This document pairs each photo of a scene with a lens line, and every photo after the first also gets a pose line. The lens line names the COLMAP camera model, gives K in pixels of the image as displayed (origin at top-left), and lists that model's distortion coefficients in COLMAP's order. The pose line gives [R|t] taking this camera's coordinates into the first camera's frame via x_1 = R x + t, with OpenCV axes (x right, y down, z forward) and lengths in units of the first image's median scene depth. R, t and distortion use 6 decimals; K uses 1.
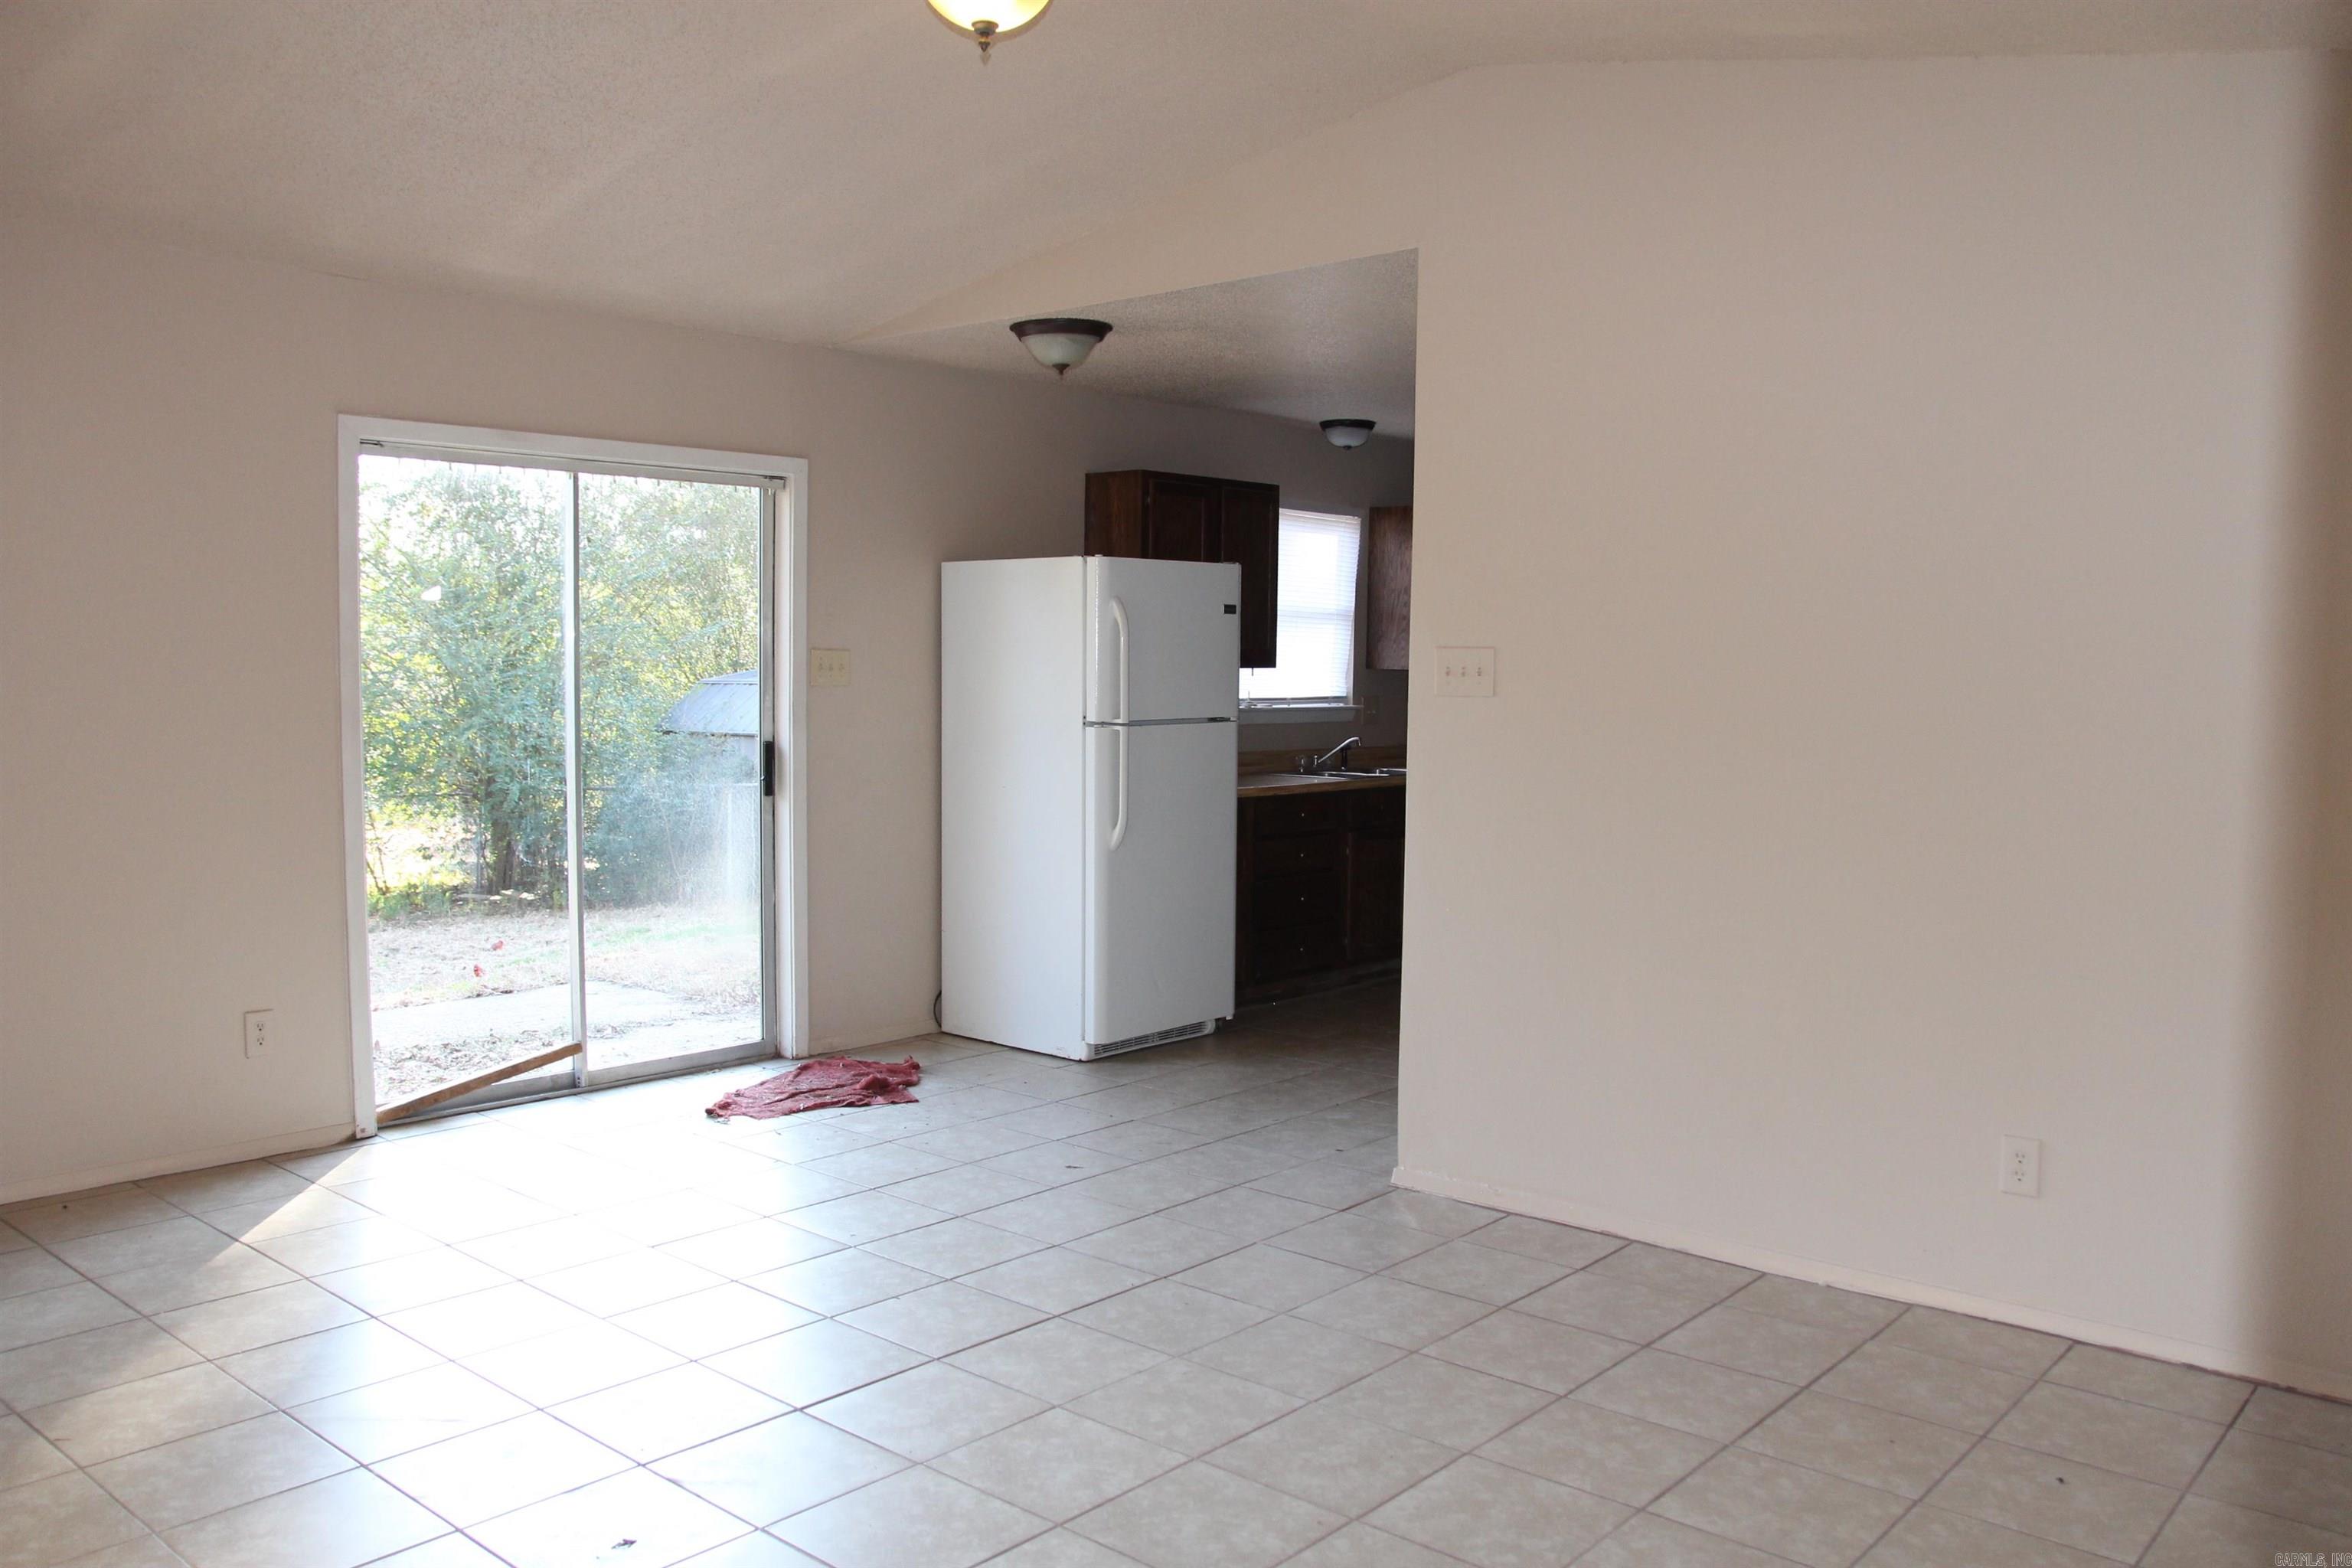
lens RADIAL K [[1850.9, 0, 1176.0], [0, 1850.9, 784.0], [0, 0, 1]] dist [-0.132646, 0.103839]
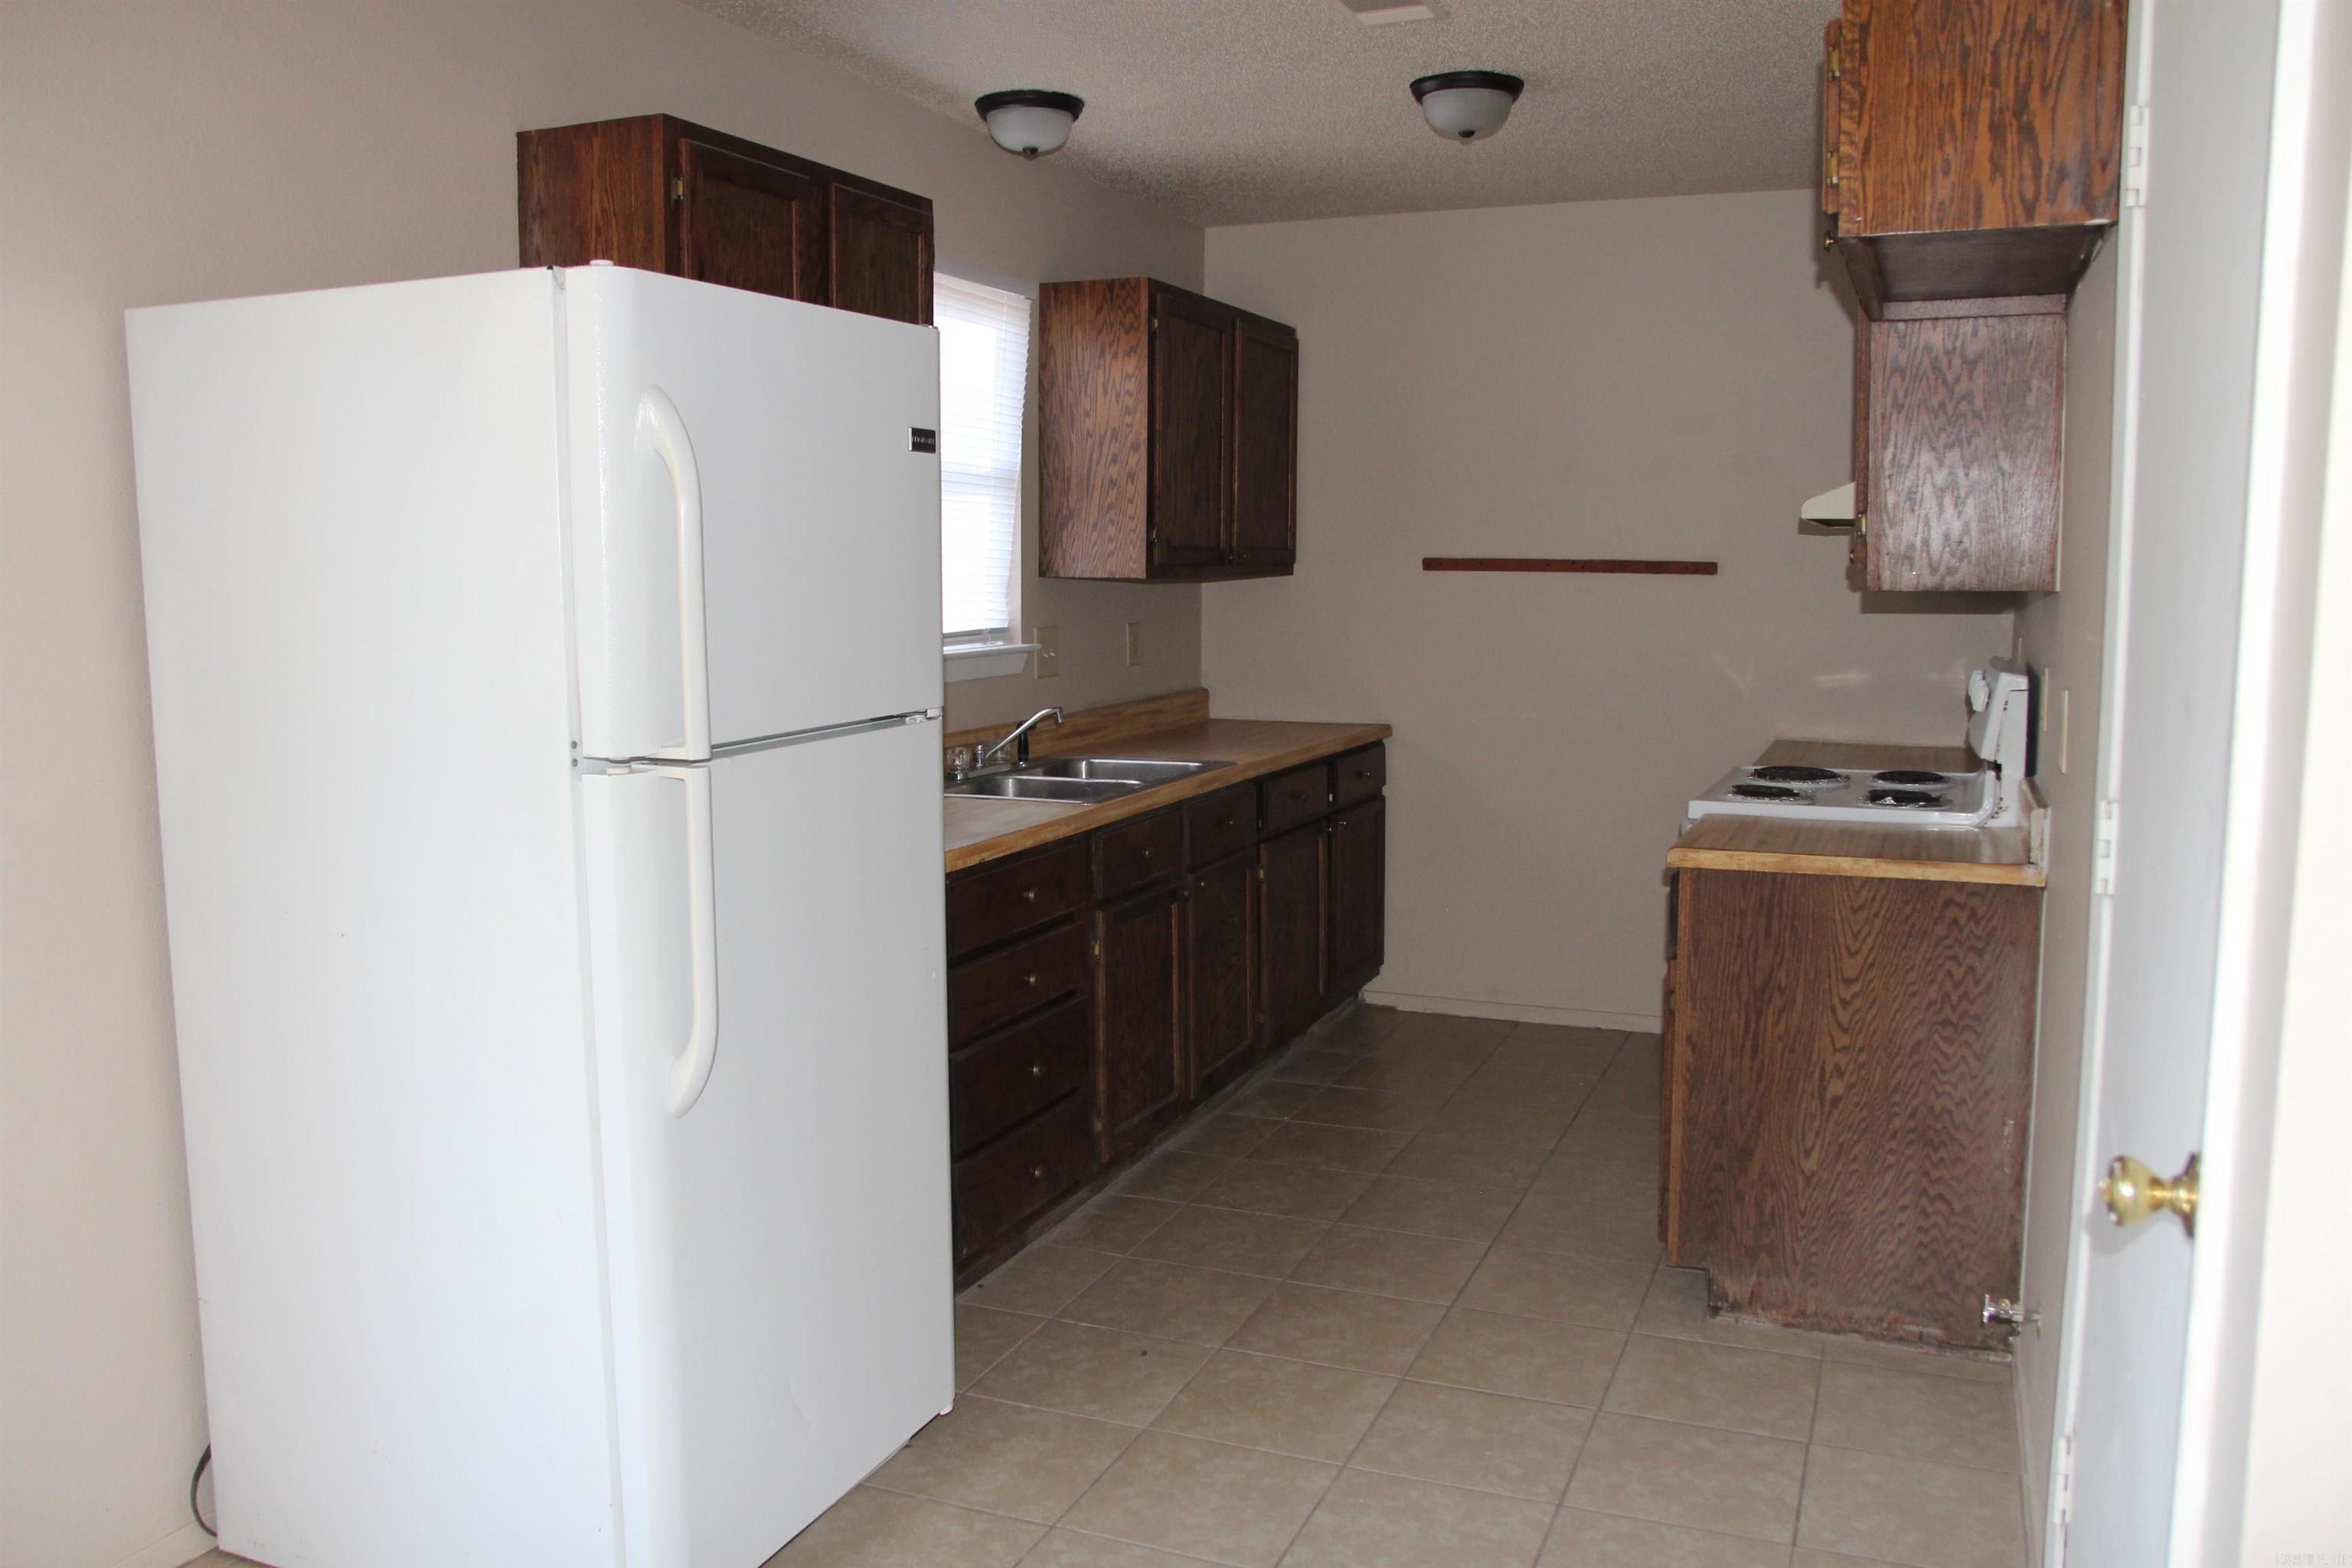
lens RADIAL K [[1858.6, 0, 1176.0], [0, 1858.6, 784.0], [0, 0, 1]] dist [-0.132724, 0.104994]
pose [[0.947475, -0.049602, 0.315961, -0.057060], [0.032755, 0.997755, 0.058415, -0.049152], [-0.318149, -0.044998, 0.946972, 0.710321]]
